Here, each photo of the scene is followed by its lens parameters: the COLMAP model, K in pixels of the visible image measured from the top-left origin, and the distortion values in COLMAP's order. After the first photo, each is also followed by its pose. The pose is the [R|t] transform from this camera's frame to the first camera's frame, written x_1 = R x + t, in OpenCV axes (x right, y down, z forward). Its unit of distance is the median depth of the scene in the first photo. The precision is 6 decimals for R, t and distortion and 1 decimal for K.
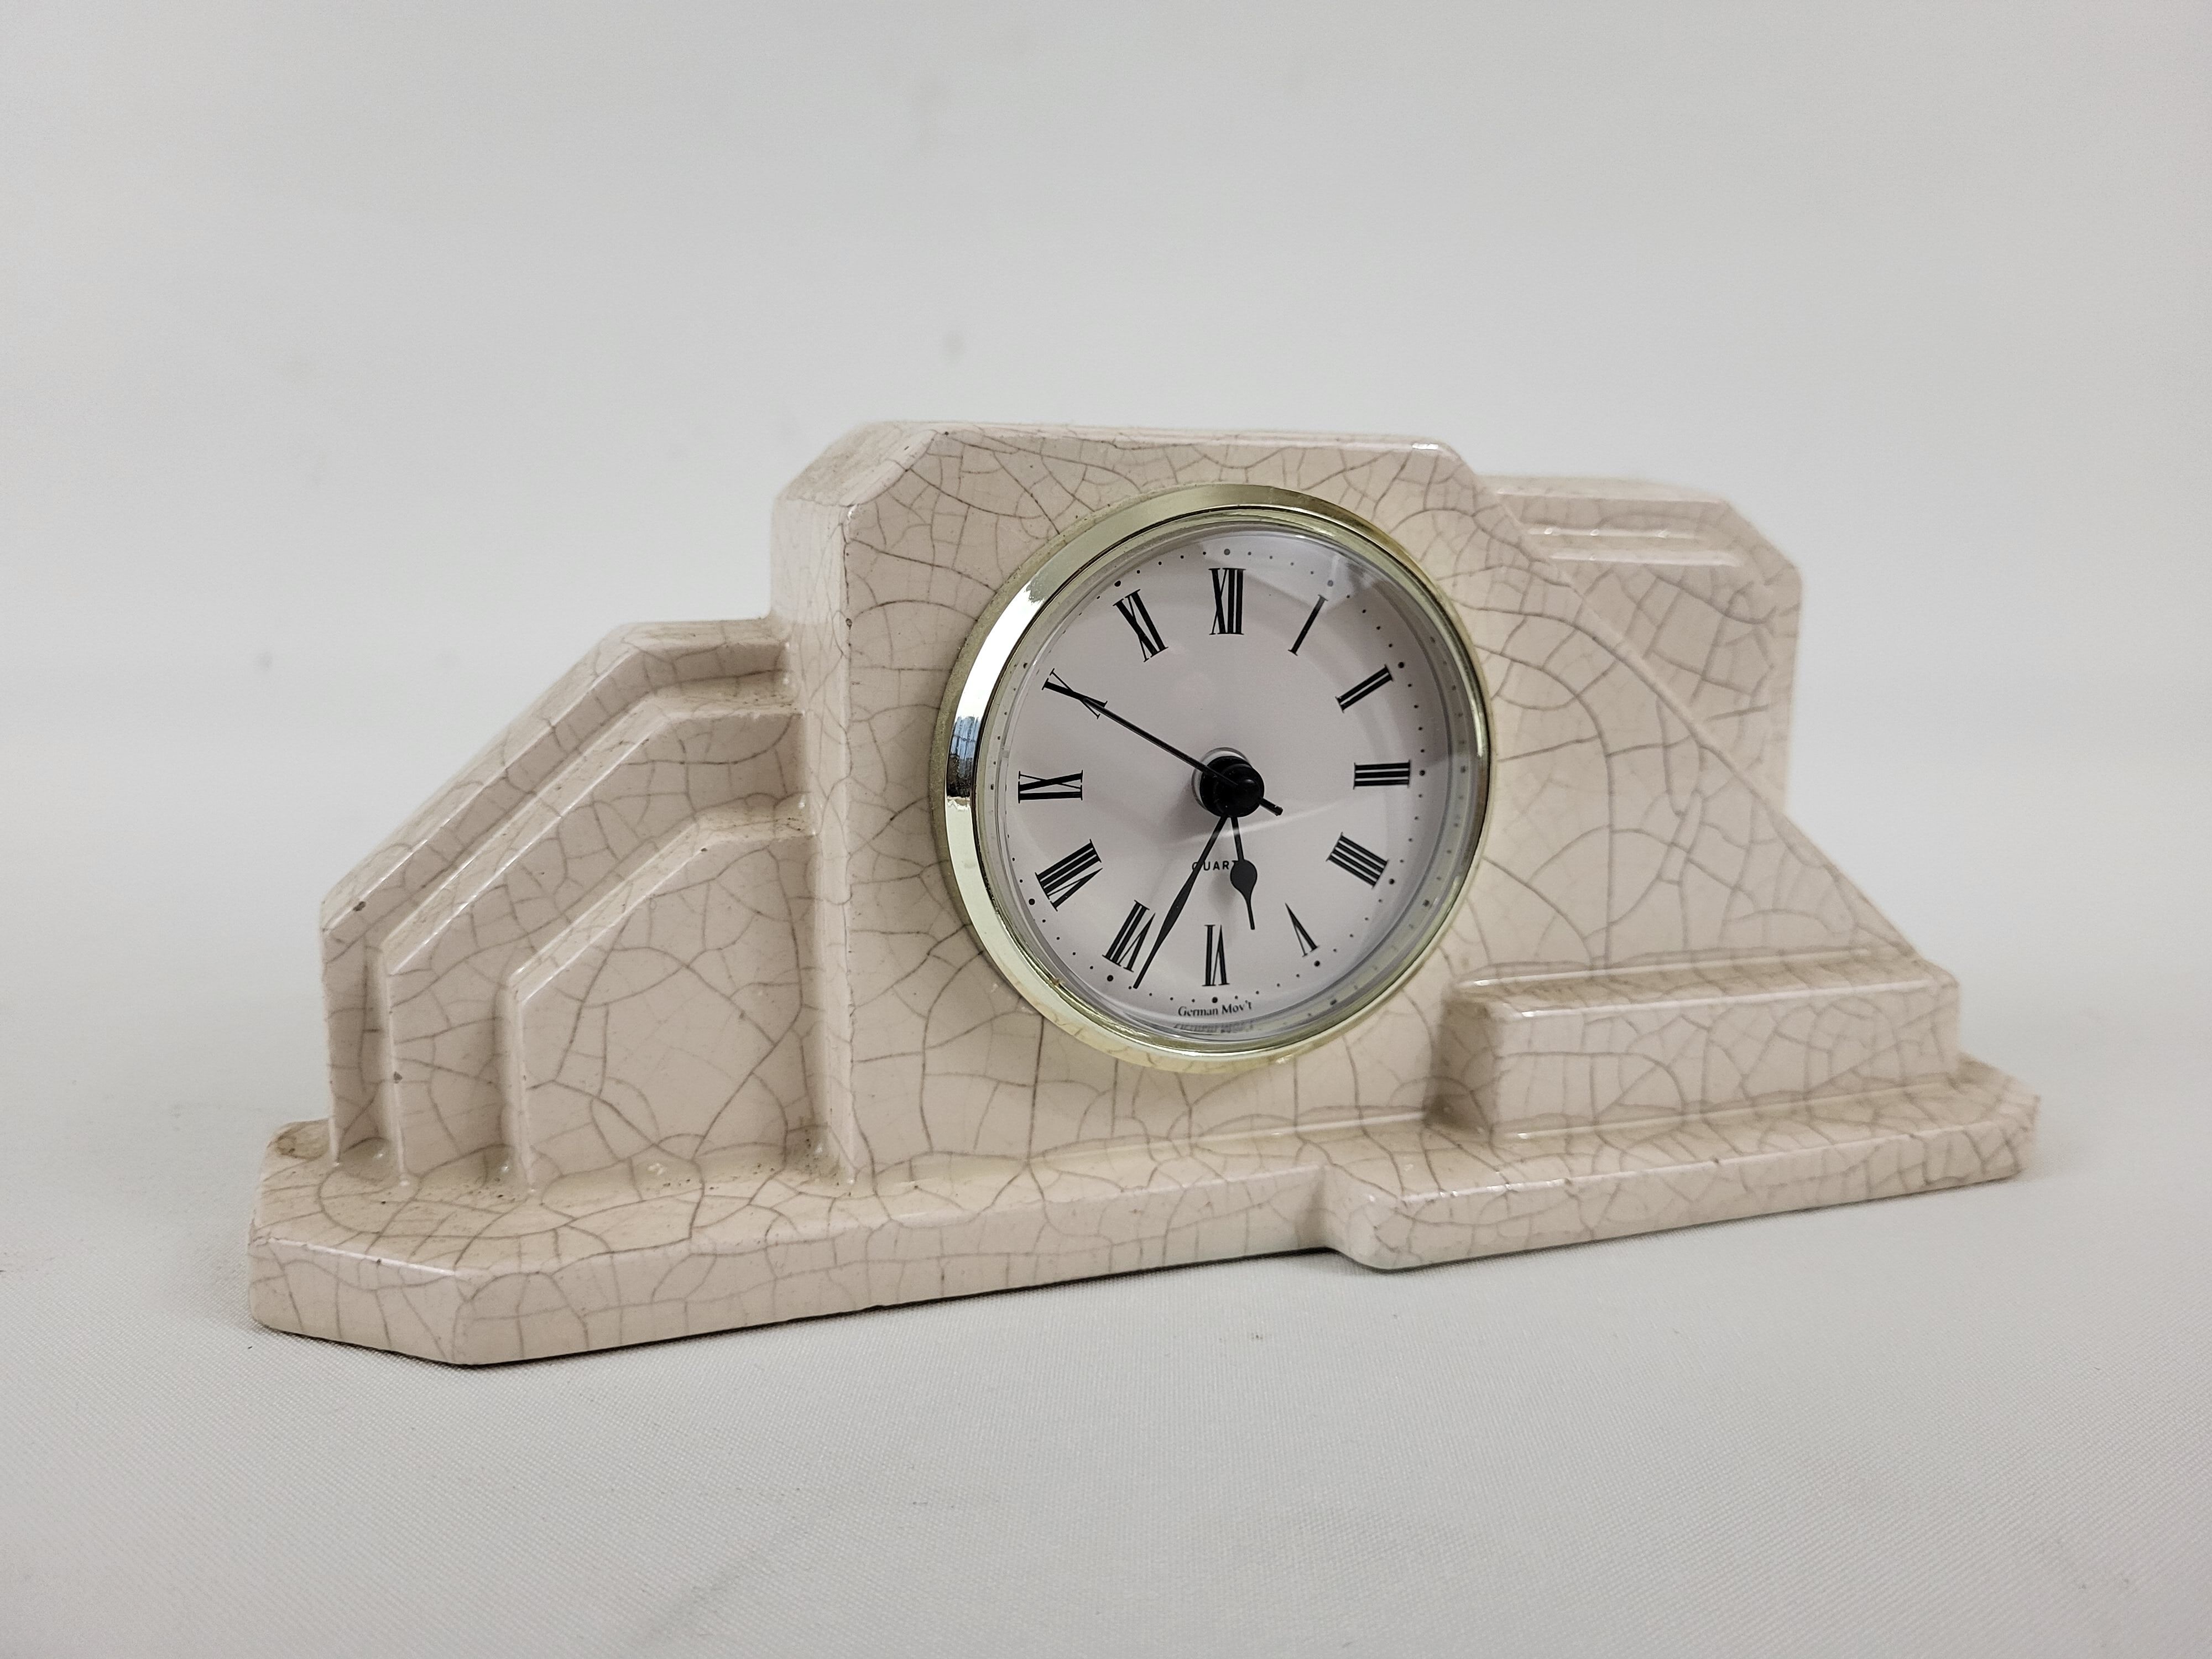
lens RADIAL K [[1741.6, 0, 1074.1], [0, 1741.6, 816.1], [0, 0, 1]] dist [-0.012009, 0.001376]
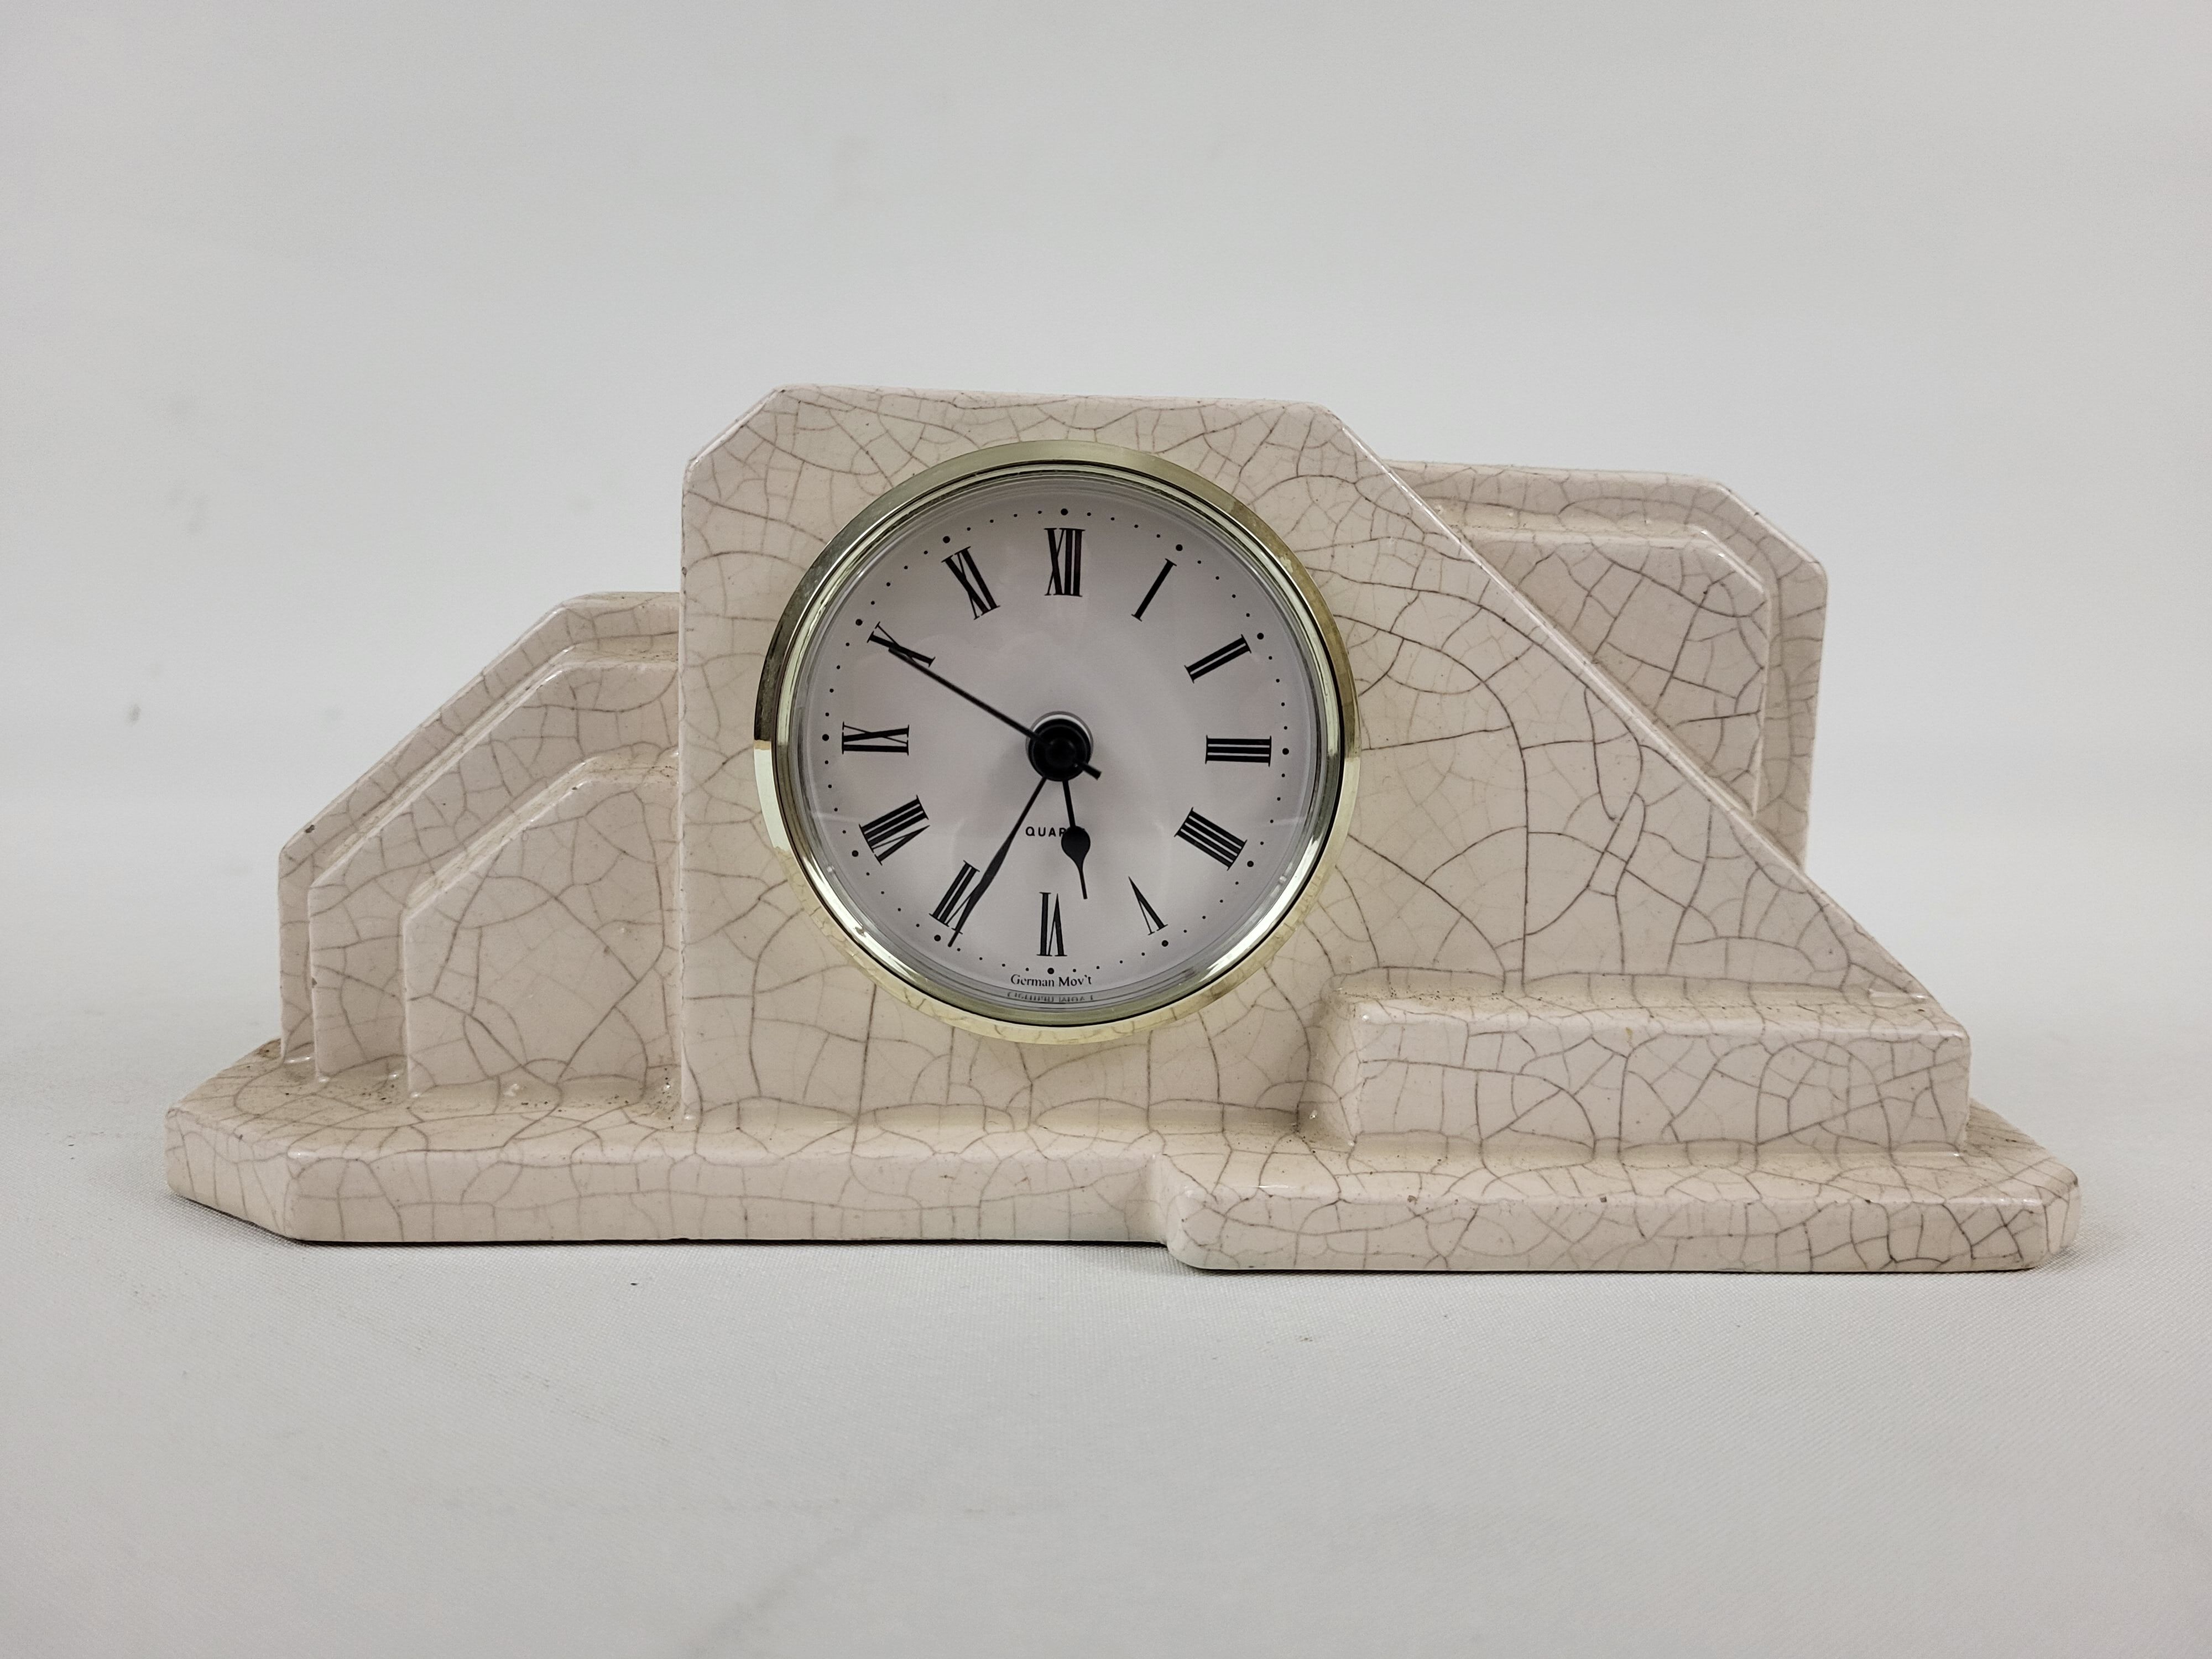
lens RADIAL K [[1729.2, 0, 1106.0], [0, 1729.2, 829.5], [0, 0, 1]] dist [-0.001244, -0.004190]
pose [[0.963908, 0.050830, -0.261337, 0.362391], [-0.064266, 0.997001, -0.043122, 0.066462], [0.258361, 0.058360, 0.964284, 0.066327]]
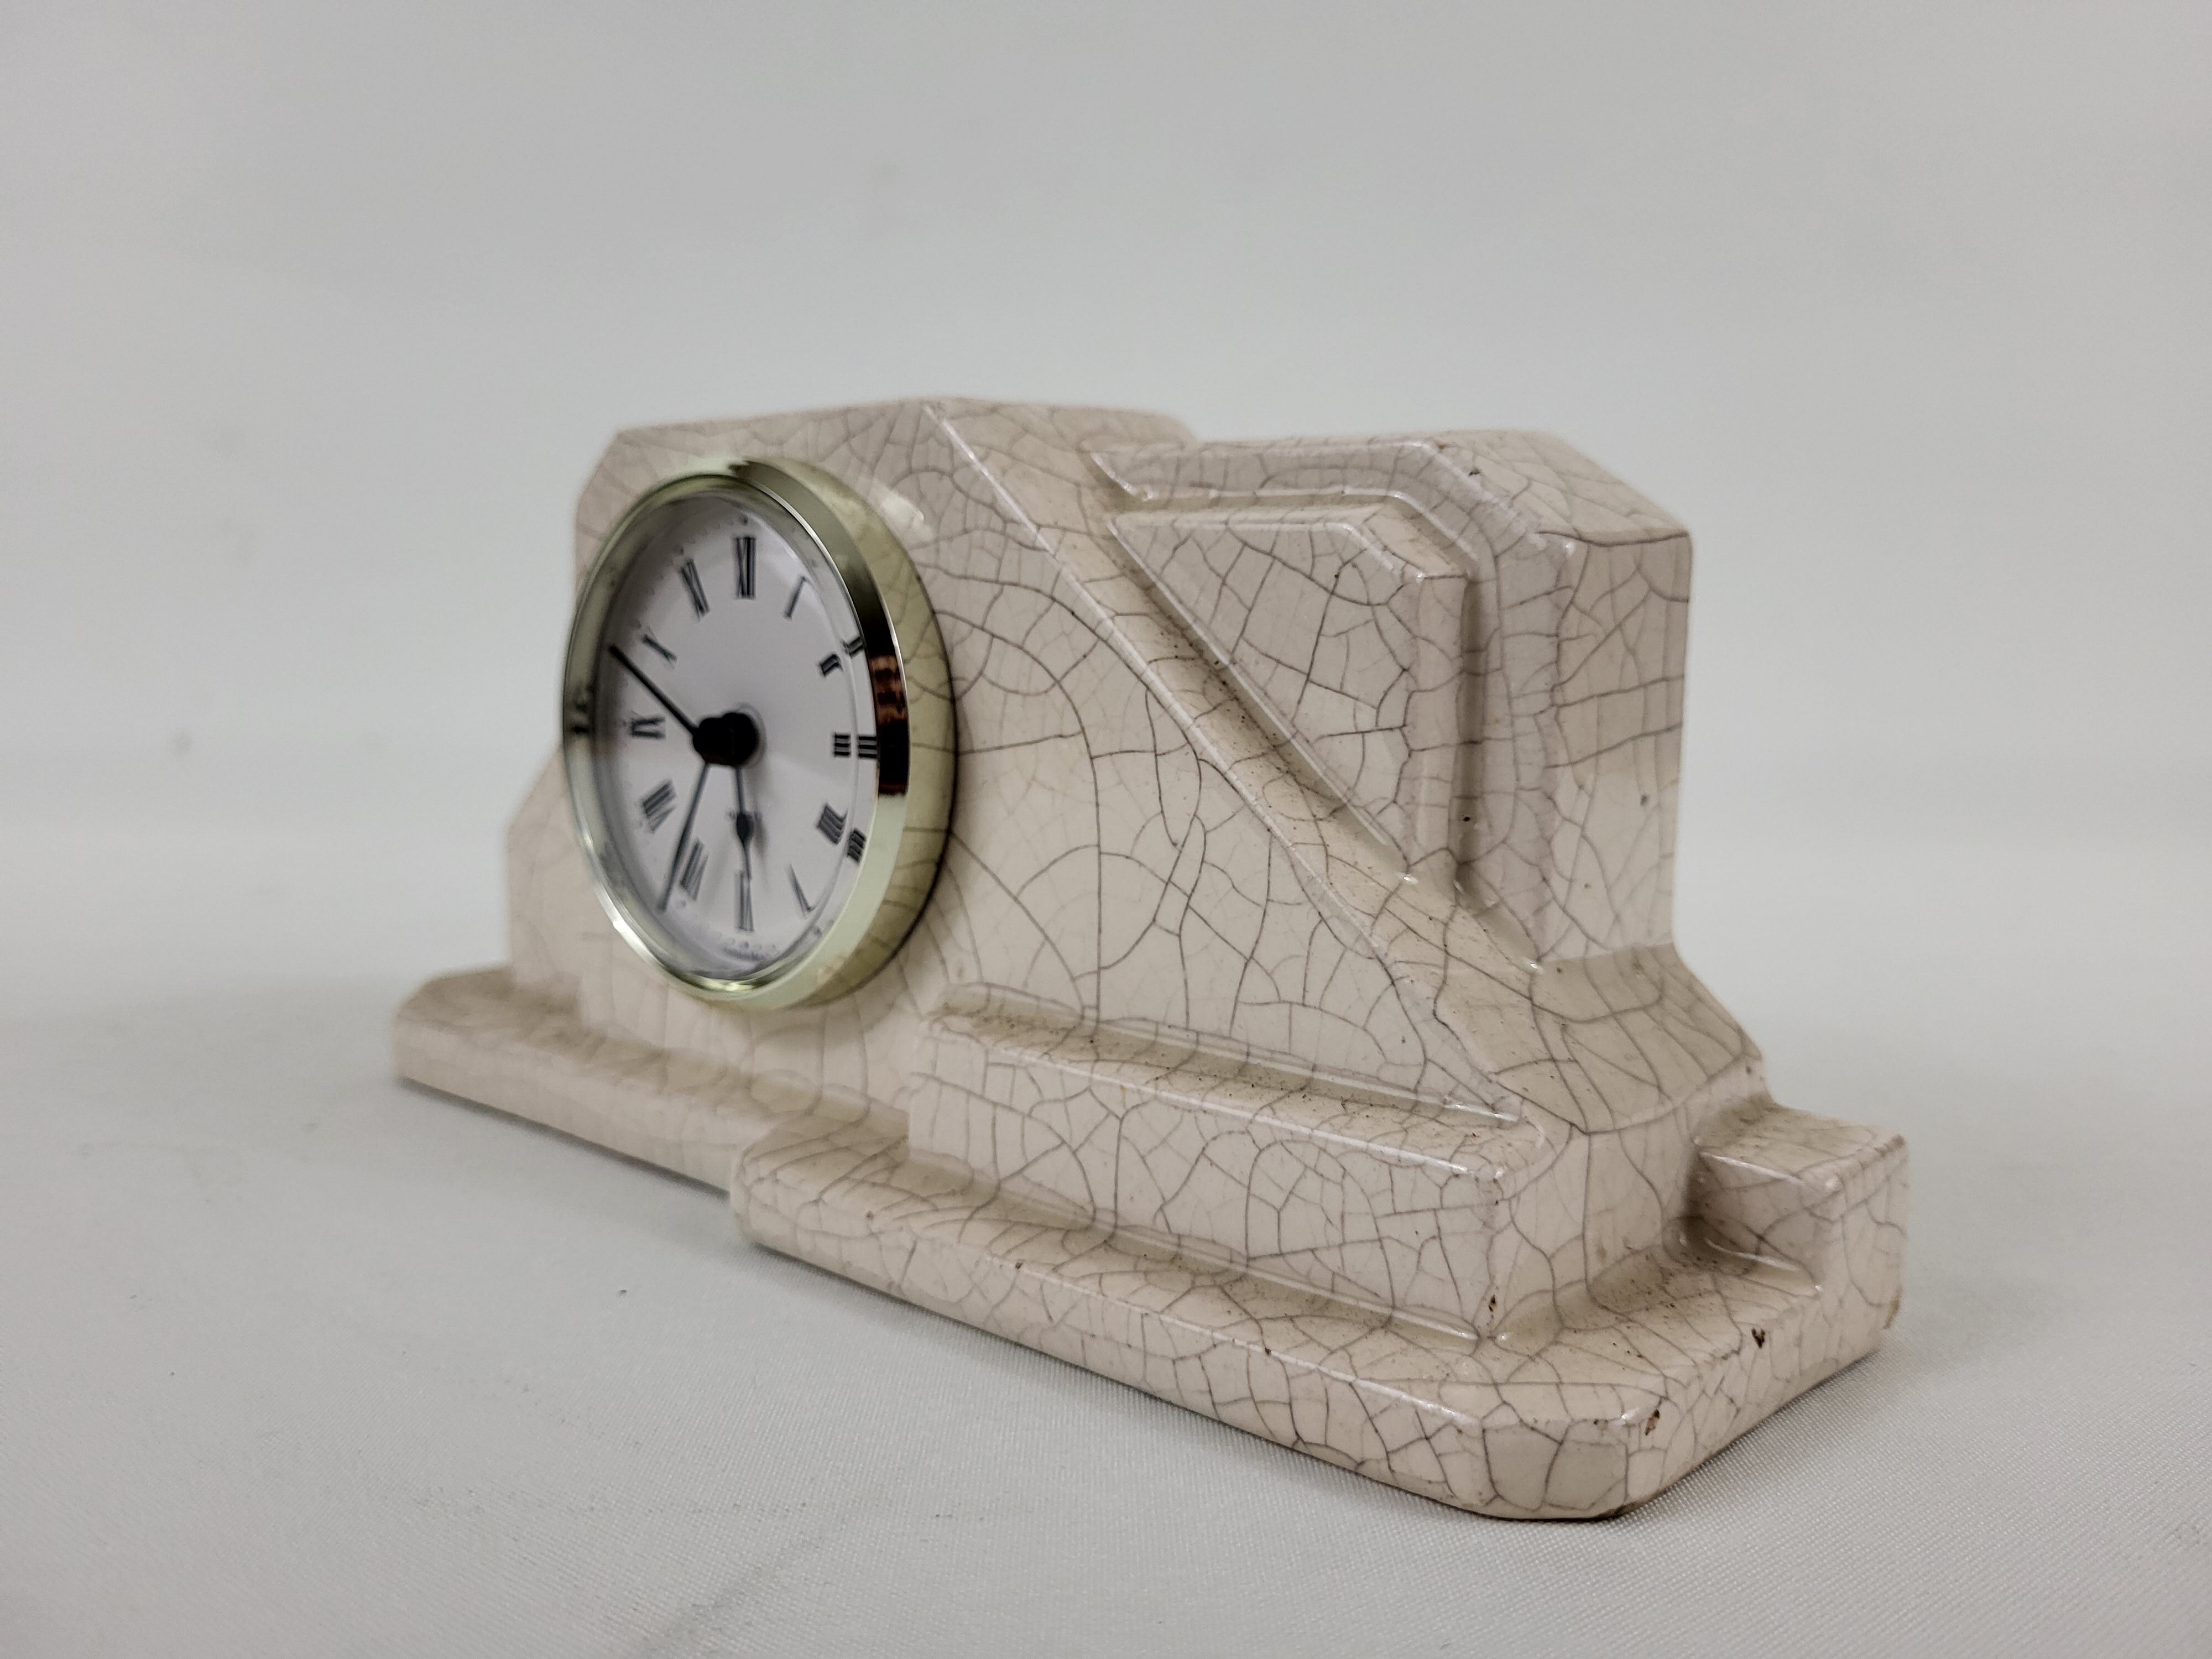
lens RADIAL K [[1746.4, 0, 1106.0], [0, 1746.4, 829.5], [0, 0, 1]] dist [-0.035265, -0.000659]
pose [[0.516739, 0.102447, -0.849991, 1.093086], [-0.156737, 0.987356, 0.023718, -0.023416], [0.841674, 0.120969, 0.526262, 0.620802]]
